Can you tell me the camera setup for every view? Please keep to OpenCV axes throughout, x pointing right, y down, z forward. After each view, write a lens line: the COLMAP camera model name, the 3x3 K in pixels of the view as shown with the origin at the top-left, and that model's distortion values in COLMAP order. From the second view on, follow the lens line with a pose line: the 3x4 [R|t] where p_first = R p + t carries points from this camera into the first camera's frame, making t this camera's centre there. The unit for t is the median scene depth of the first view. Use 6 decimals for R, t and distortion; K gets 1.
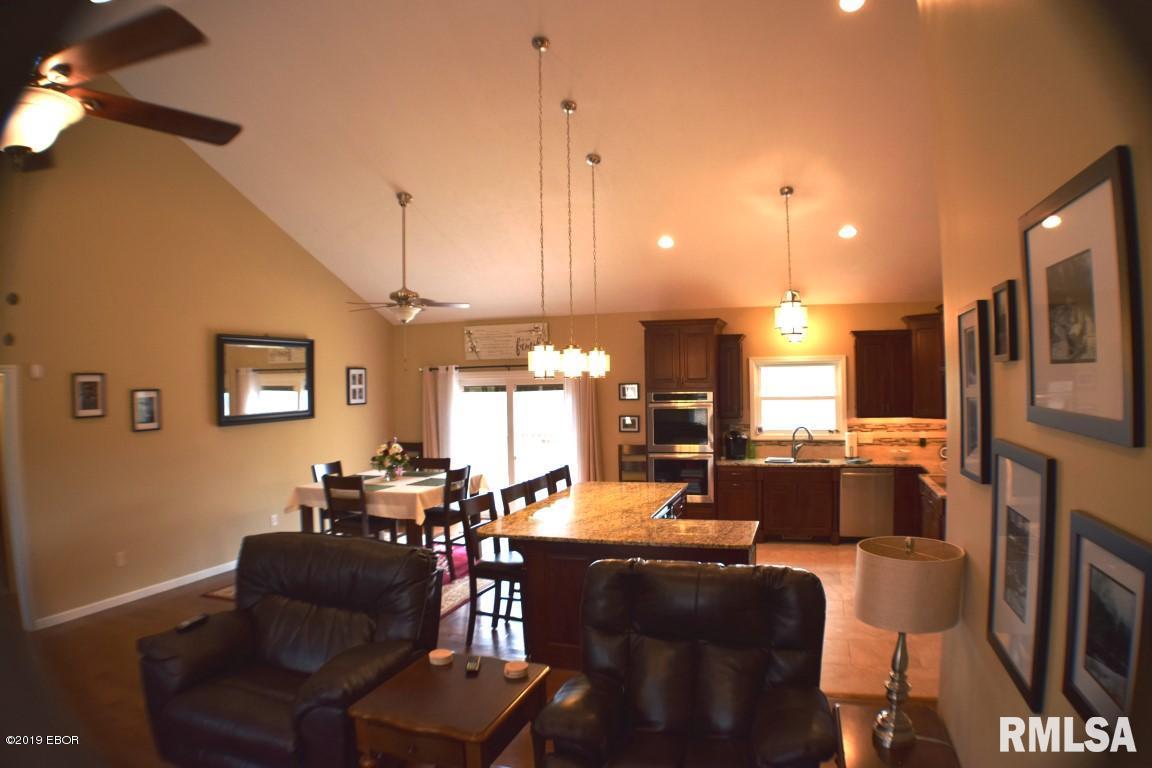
lens RADIAL K [[703.1, 0, 576.0], [0, 703.1, 384.0], [0, 0, 1]] dist [-0.203540, 0.052935]
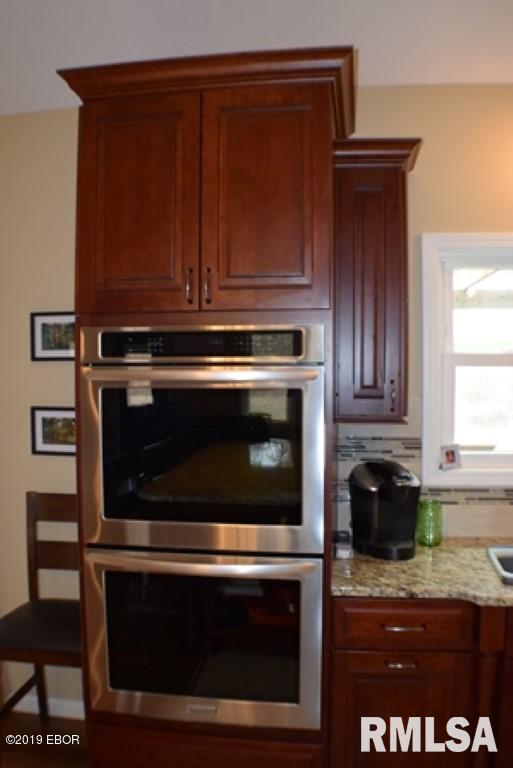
lens RADIAL K [[666.5, 0, 256.5], [0, 666.5, 384.0], [0, 0, 1]] dist [-0.133285, 0.006971]
pose [[0.982506, 0.007254, 0.186090, 0.121228], [-0.012671, 0.999529, 0.027934, 0.025778], [-0.185800, -0.029803, 0.982135, 0.738619]]
